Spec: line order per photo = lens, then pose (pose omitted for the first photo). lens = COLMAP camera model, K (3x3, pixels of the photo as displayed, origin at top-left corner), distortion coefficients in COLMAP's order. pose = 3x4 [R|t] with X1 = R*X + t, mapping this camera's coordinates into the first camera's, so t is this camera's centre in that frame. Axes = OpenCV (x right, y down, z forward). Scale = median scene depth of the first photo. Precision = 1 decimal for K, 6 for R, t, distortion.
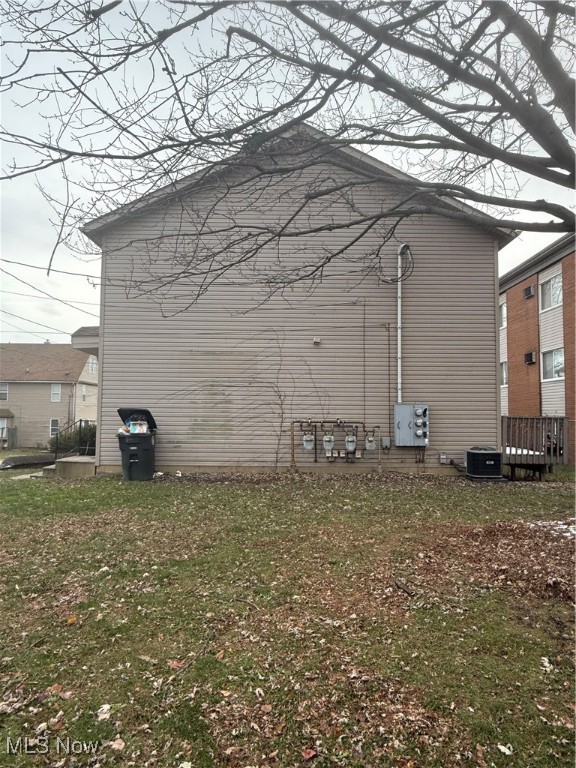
lens RADIAL K [[492.0, 0, 288.6], [0, 492.0, 382.2], [0, 0, 1]] dist [0.002989, 0.000044]
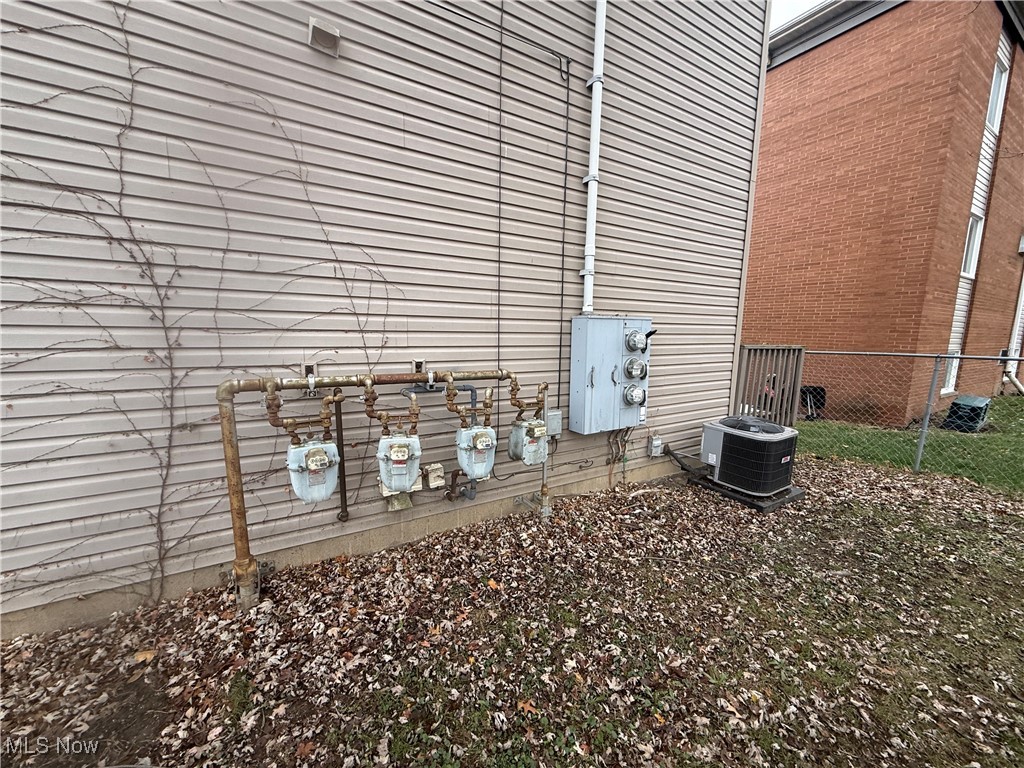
lens RADIAL K [[408.9, 0, 517.7], [0, 408.9, 385.7], [0, 0, 1]] dist [0.001639, 0.000060]
pose [[0.858720, -0.062560, 0.508611, 0.026776], [-0.049542, 0.977736, 0.203908, 0.034975], [-0.510044, -0.200298, 0.836502, 0.767405]]
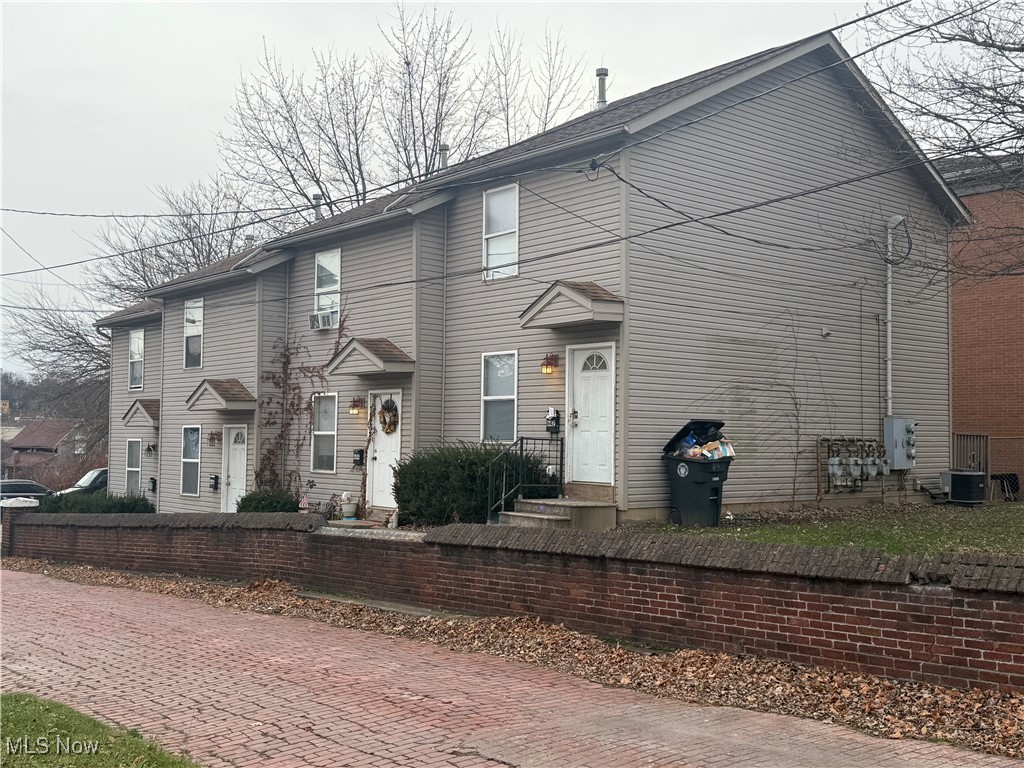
lens RADIAL K [[1121.4, 0, 510.0], [0, 1121.4, 384.2], [0, 0, 1]] dist [0.030274, 0.000000]
pose [[0.766596, 0.030174, 0.641420, -1.422904], [-0.046452, 0.998884, 0.008527, 0.003611], [-0.640447, -0.036332, 0.767142, -0.004436]]
